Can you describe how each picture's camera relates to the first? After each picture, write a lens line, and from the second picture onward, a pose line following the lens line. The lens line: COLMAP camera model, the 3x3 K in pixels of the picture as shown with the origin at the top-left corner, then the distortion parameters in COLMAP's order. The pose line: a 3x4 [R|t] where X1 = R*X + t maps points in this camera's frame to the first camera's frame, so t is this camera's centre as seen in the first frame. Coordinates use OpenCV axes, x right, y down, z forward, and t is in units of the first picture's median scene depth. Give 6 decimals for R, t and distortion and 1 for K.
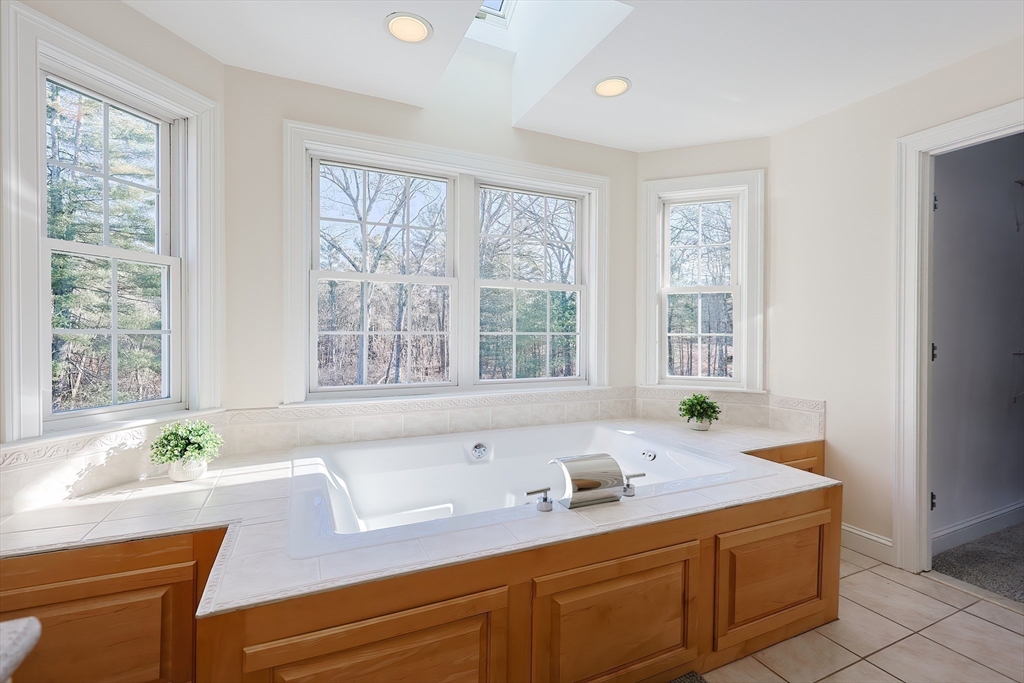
lens RADIAL K [[442.3, 0, 512.0], [0, 442.3, 332.4], [0, 0, 1]] dist [-0.001451, -0.000042]
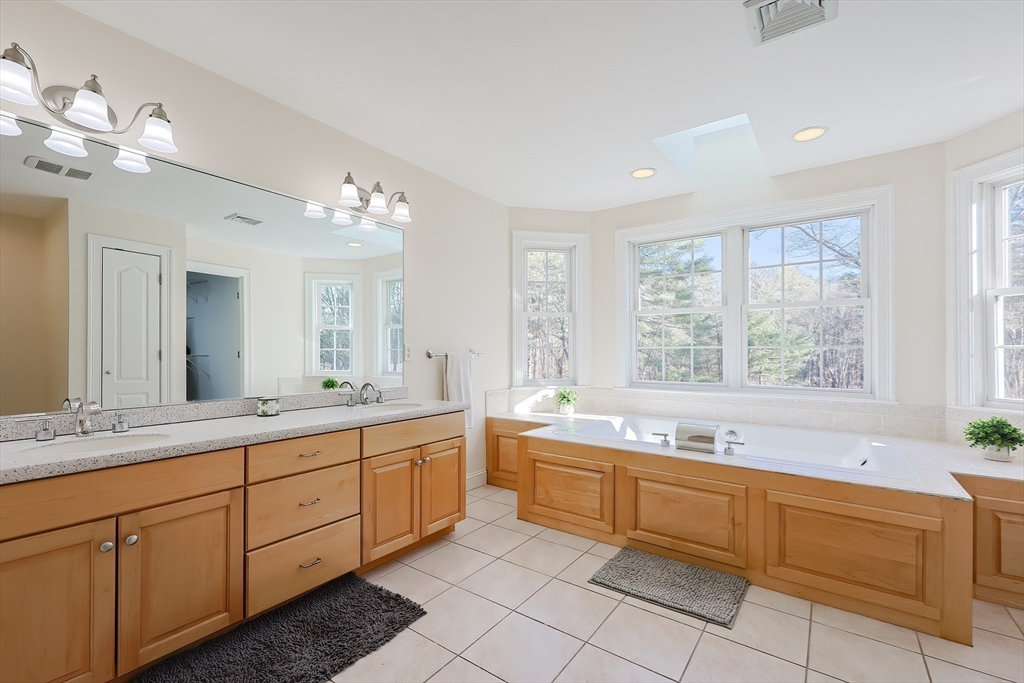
lens RADIAL K [[447.1, 0, 514.3], [0, 447.1, 338.6], [0, 0, 1]] dist [-0.000603, 0.000295]
pose [[0.483832, -0.028414, -0.874700, 0.865140], [-0.000047, 0.999472, -0.032493, 0.021891], [0.875161, 0.015762, 0.483575, -0.242977]]
